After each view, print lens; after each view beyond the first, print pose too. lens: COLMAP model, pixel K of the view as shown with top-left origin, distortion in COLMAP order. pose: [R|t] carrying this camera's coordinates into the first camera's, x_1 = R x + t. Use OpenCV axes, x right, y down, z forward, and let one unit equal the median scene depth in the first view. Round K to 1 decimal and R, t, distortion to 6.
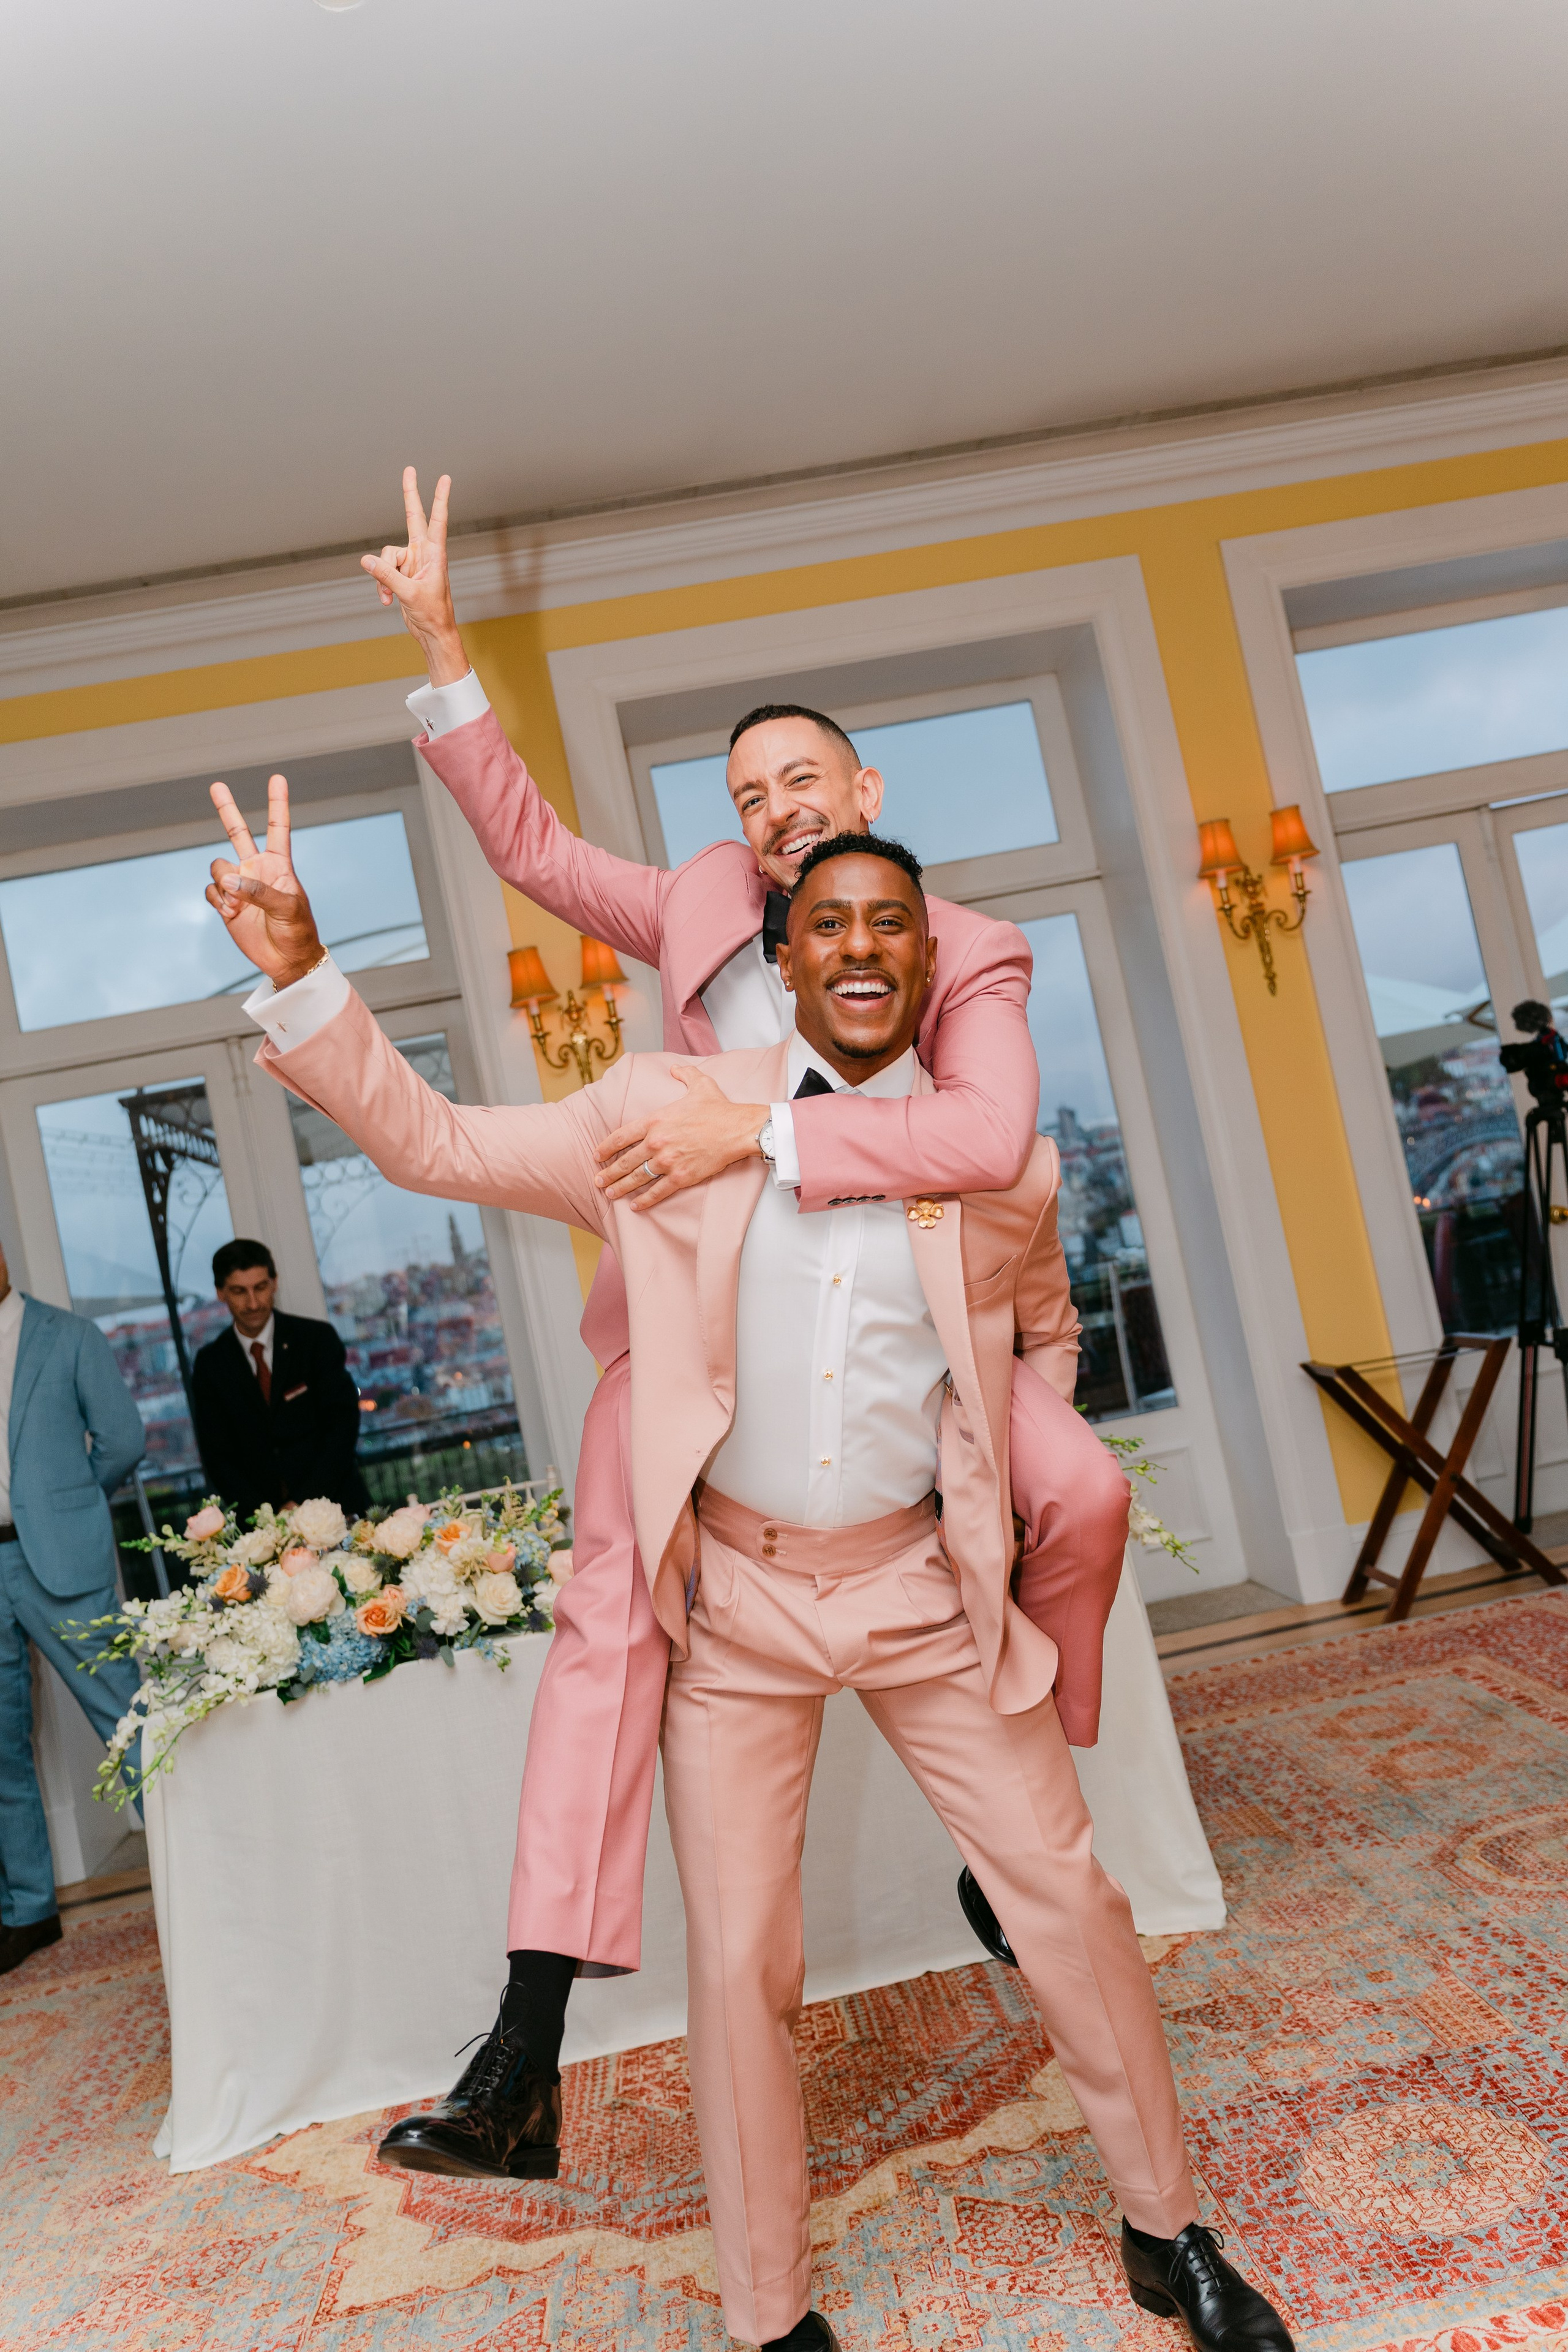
lens RADIAL K [[1899.0, 0, 784.0], [0, 1899.0, 1176.0], [0, 0, 1]] dist [0.012923, -0.012336]
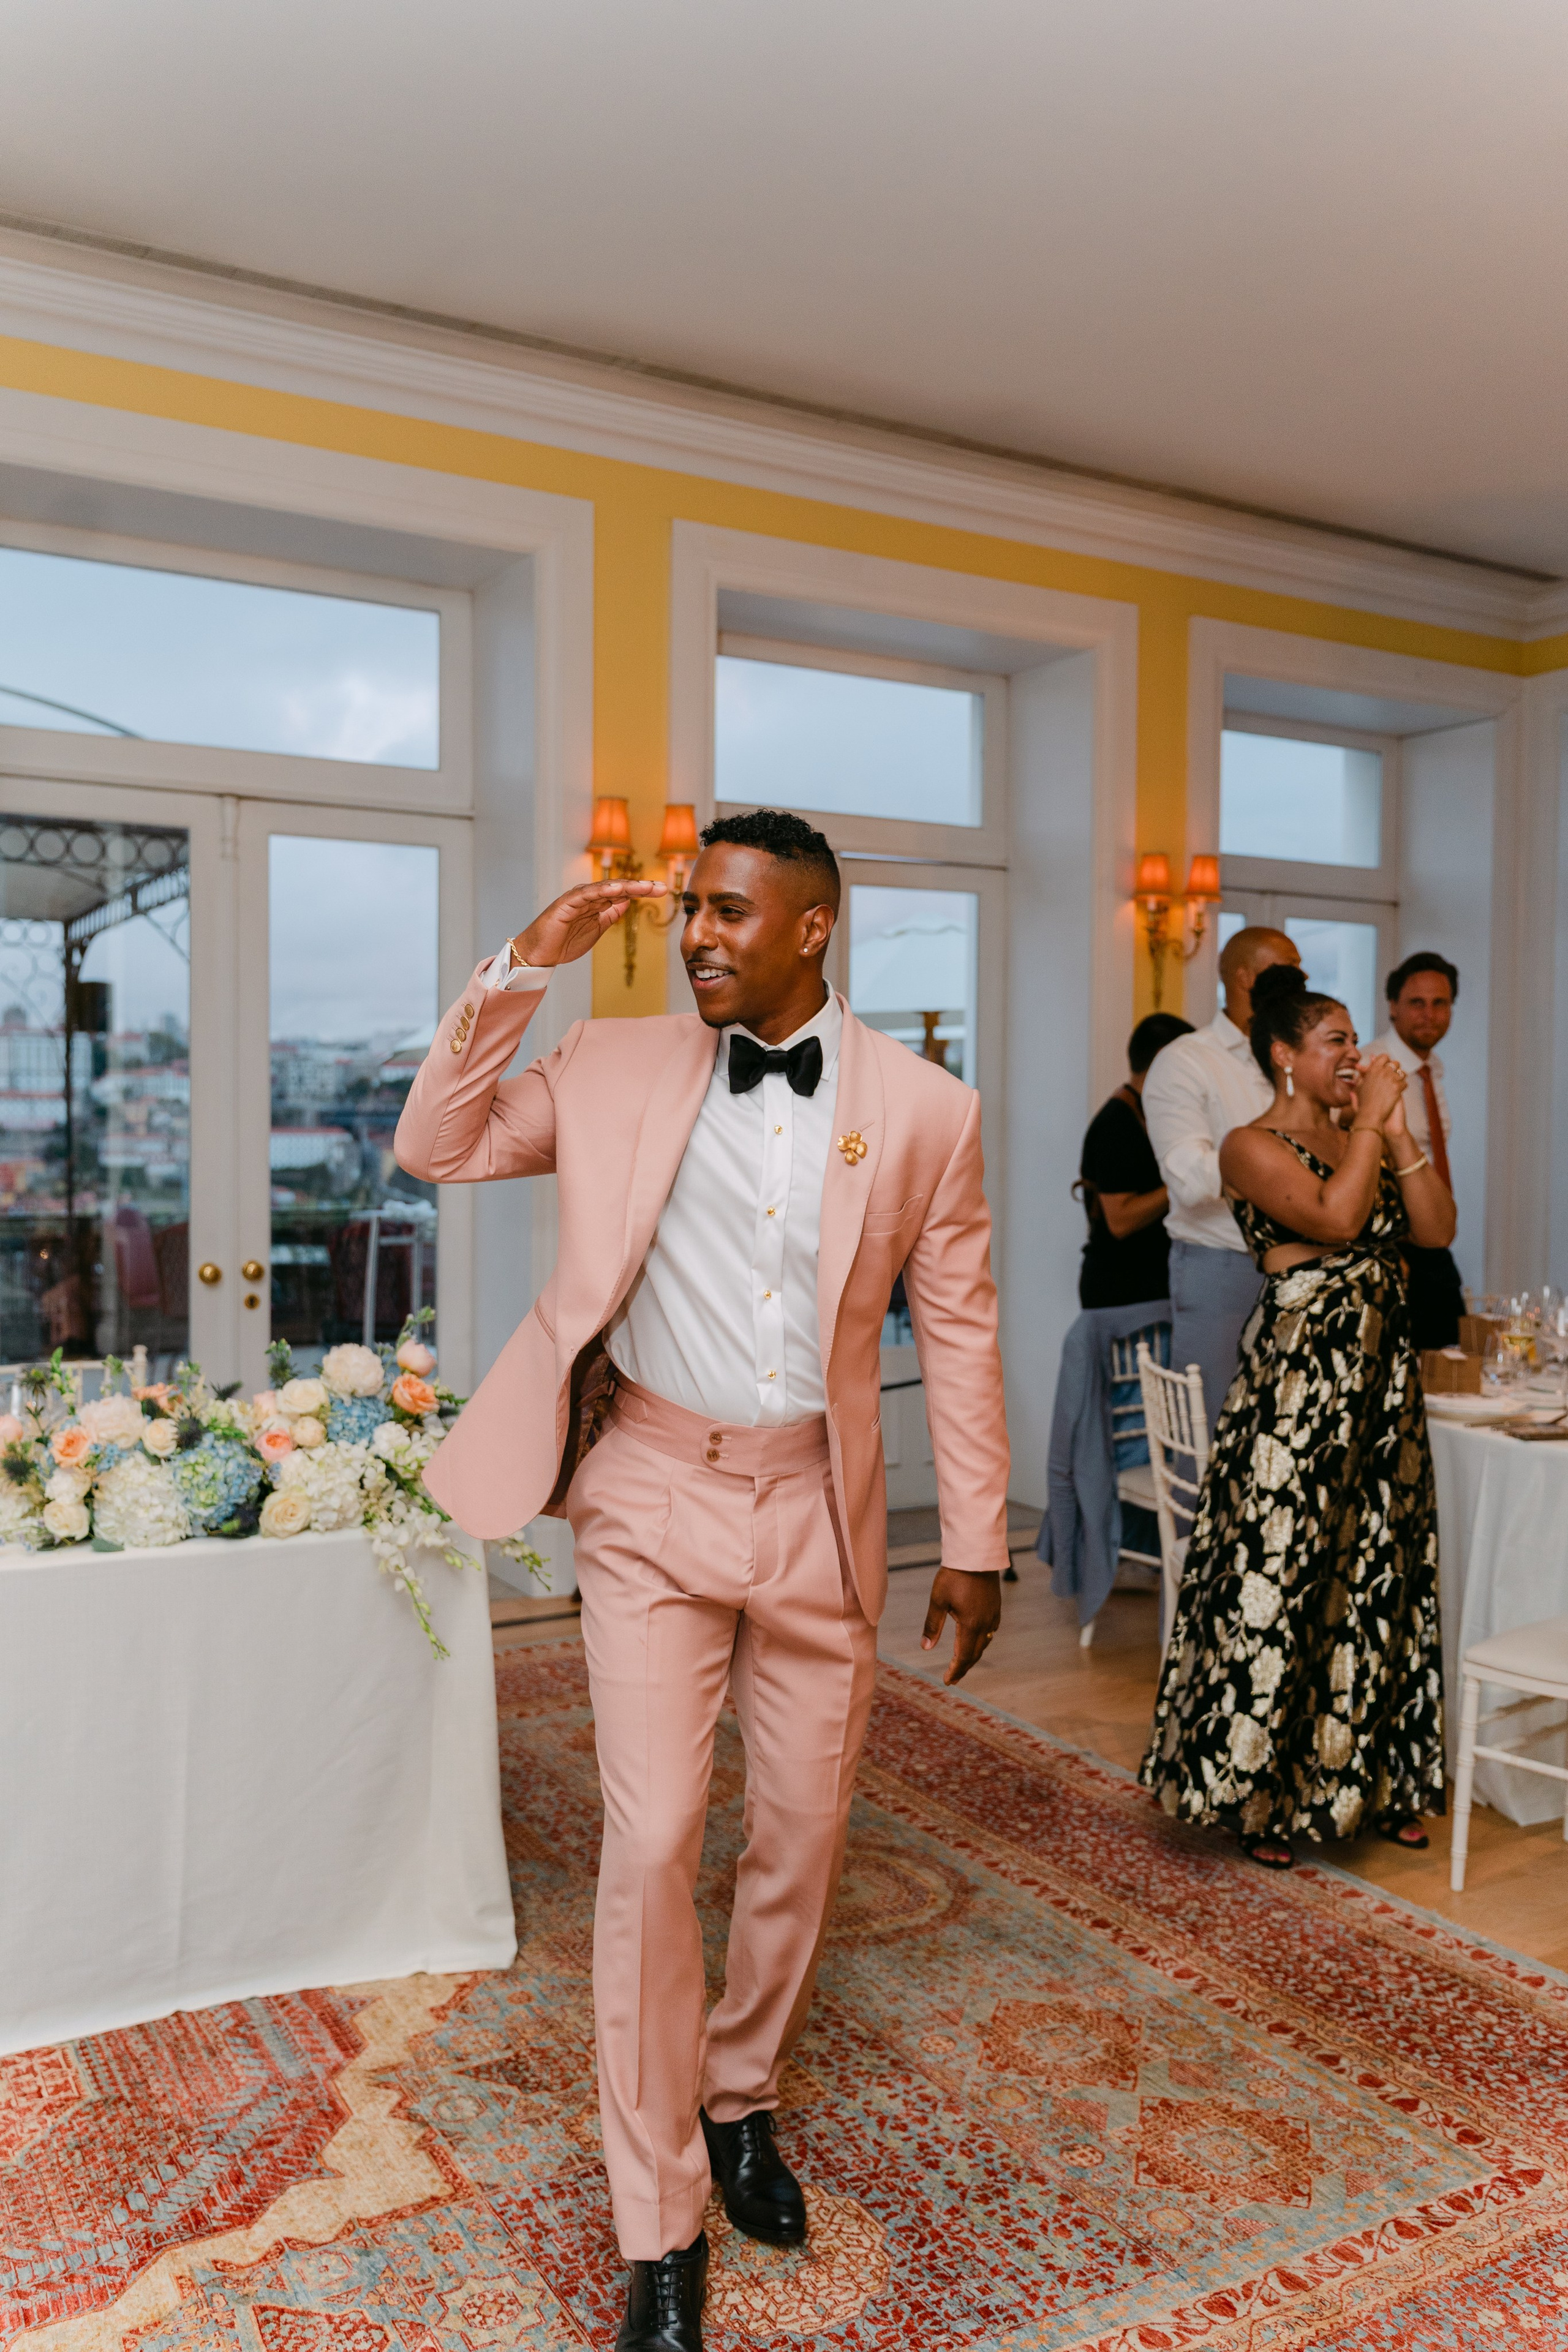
lens RADIAL K [[1899.0, 0, 784.0], [0, 1899.0, 1176.0], [0, 0, 1]] dist [0.012923, -0.012336]
pose [[0.880403, 0.190141, 0.434438, -0.150614], [-0.204911, 0.978693, -0.013087, -0.005105], [-0.427670, -0.077499, 0.900607, 0.135579]]
